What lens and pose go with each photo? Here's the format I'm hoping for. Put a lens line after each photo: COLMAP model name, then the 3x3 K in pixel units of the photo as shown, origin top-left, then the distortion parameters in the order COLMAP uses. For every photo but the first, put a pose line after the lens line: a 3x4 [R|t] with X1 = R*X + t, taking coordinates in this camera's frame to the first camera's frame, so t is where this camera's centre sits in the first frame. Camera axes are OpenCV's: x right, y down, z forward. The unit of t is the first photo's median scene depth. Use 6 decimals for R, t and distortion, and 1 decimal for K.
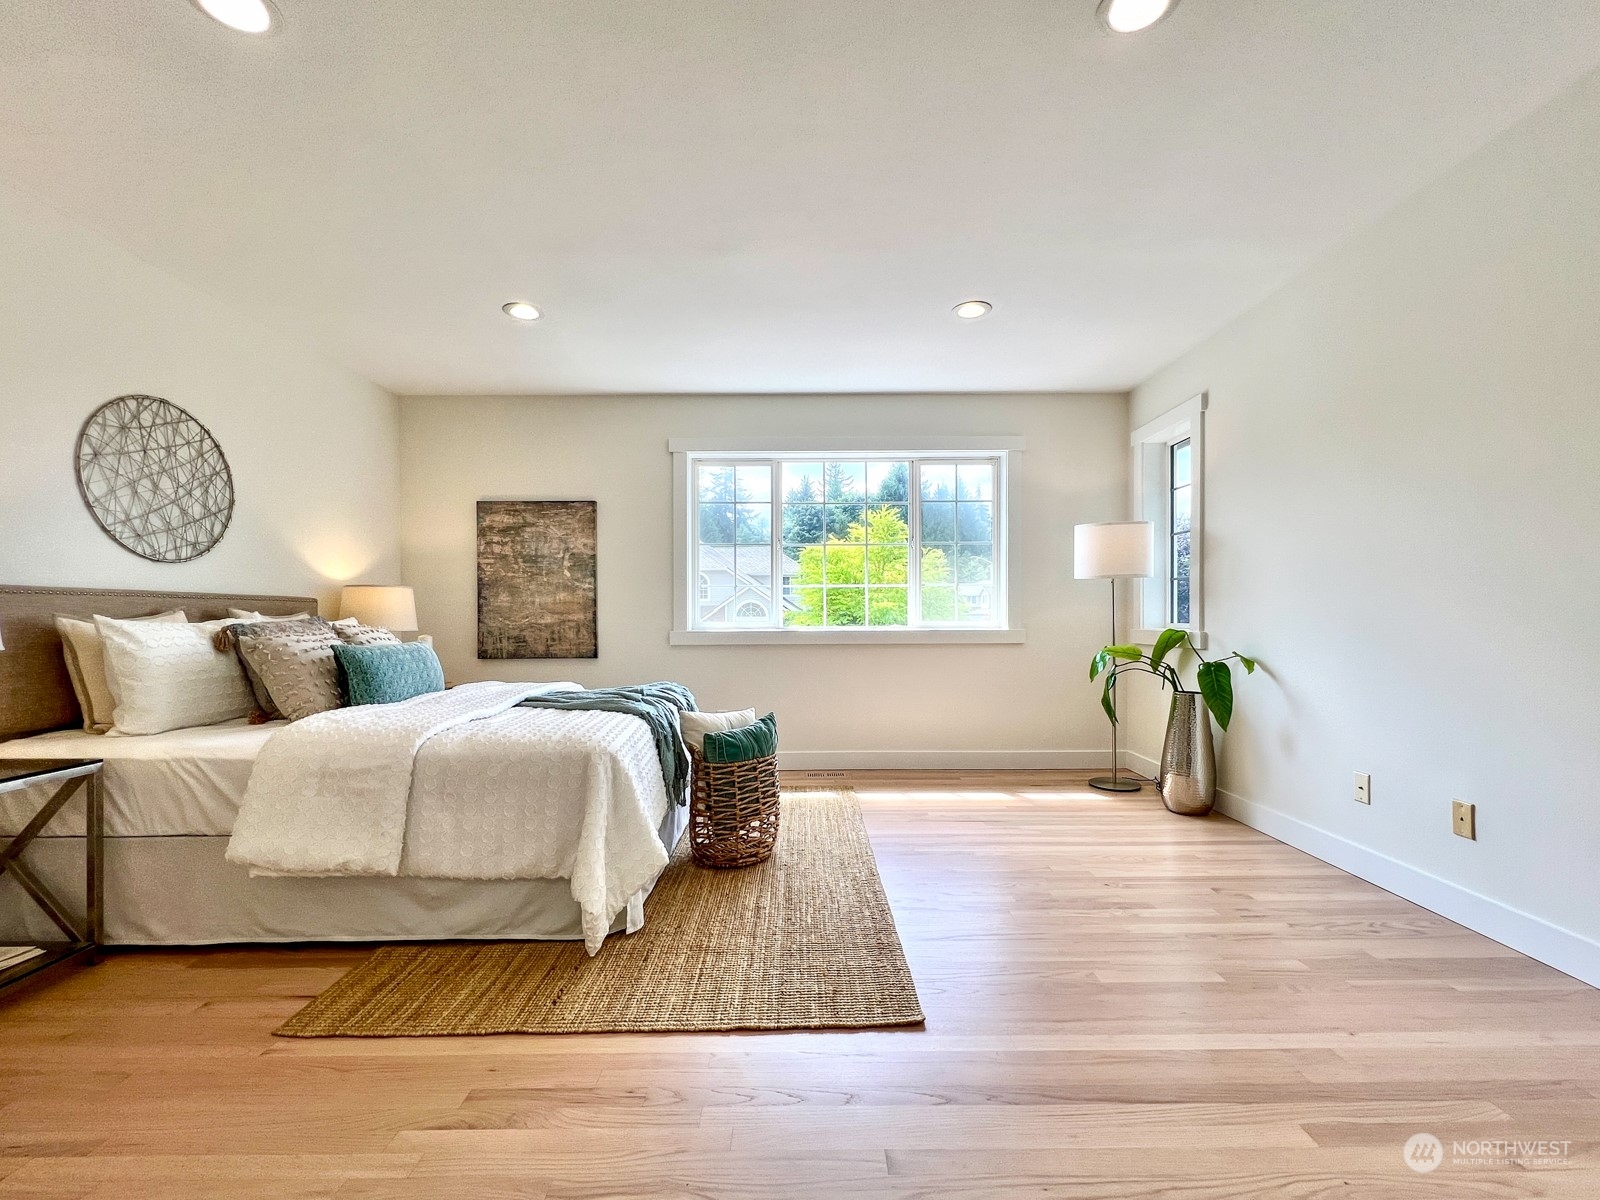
lens RADIAL K [[647.6, 0, 797.3], [0, 647.6, 611.5], [0, 0, 1]] dist [-0.006109, 0.001544]
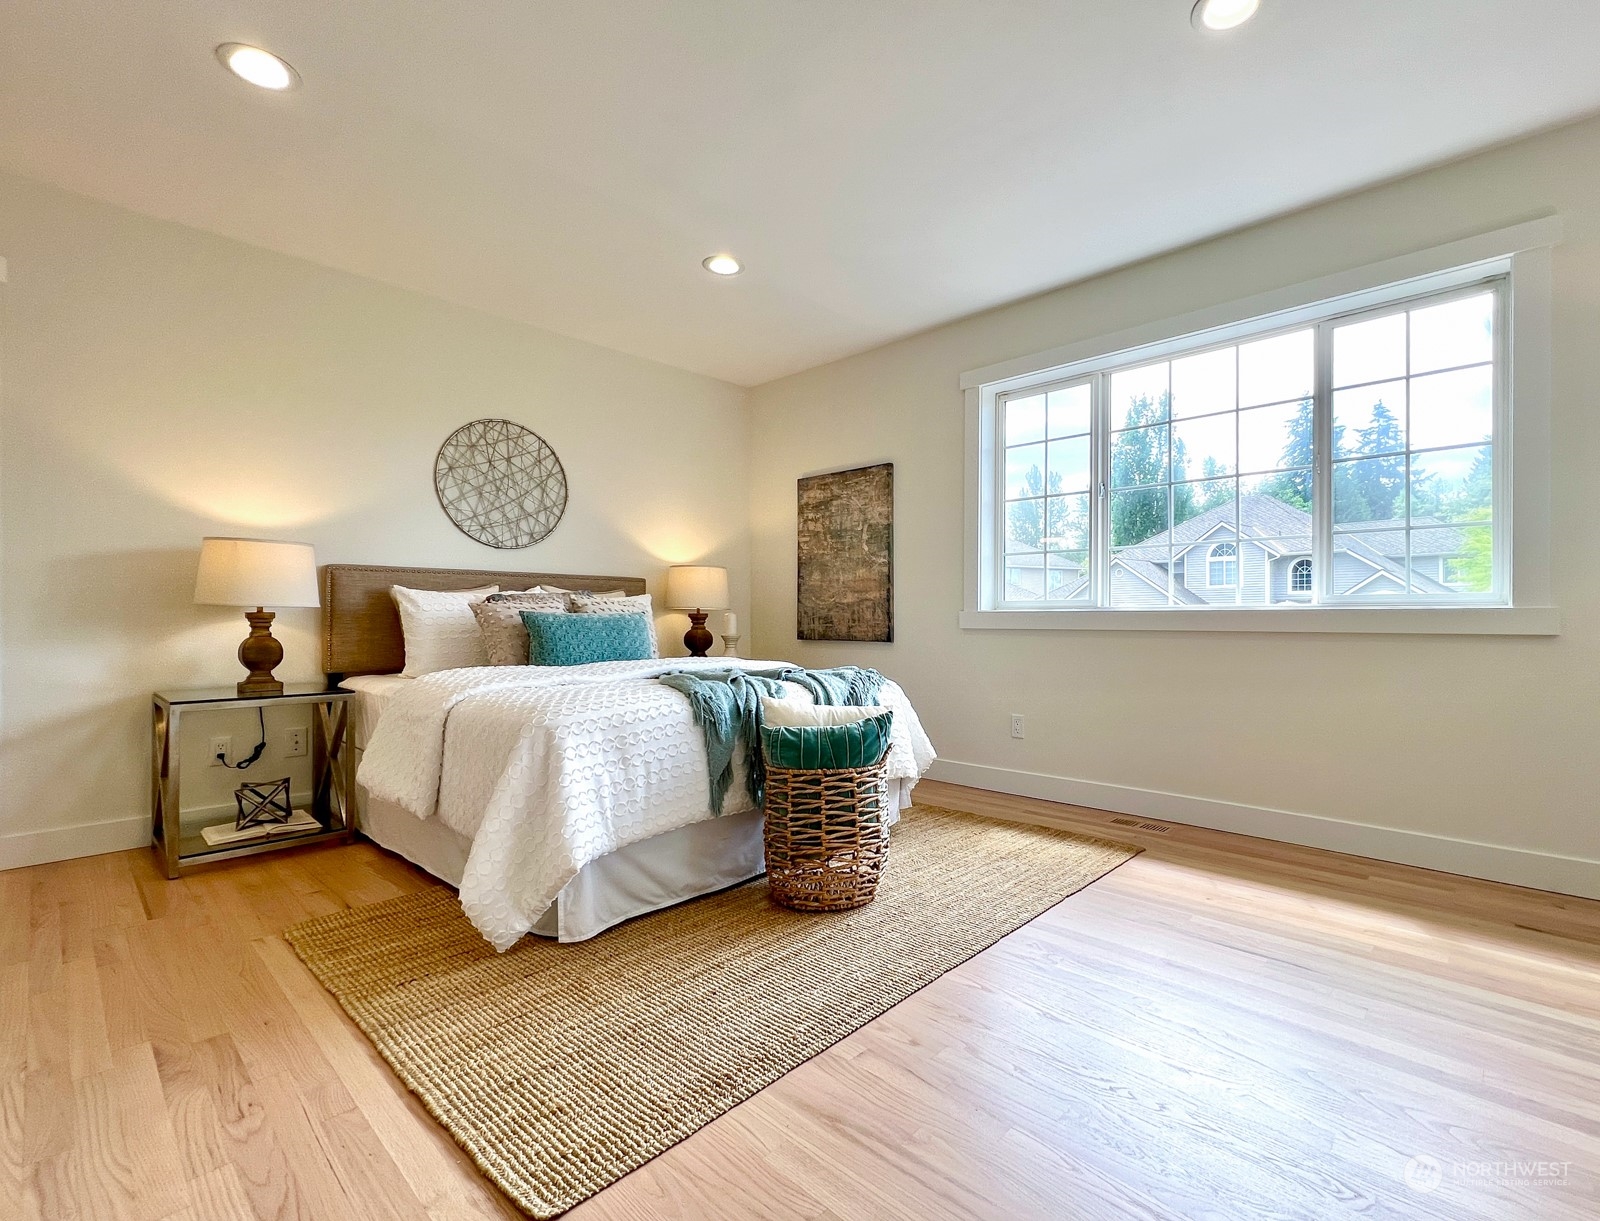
lens RADIAL K [[715.2, 0, 804.2], [0, 715.2, 604.6], [0, 0, 1]] dist [0.000660, -0.000312]
pose [[0.761608, -0.001541, -0.648036, 0.253372], [0.002577, 0.999996, 0.000650, 0.022924], [0.648032, -0.002165, 0.761610, 0.208920]]
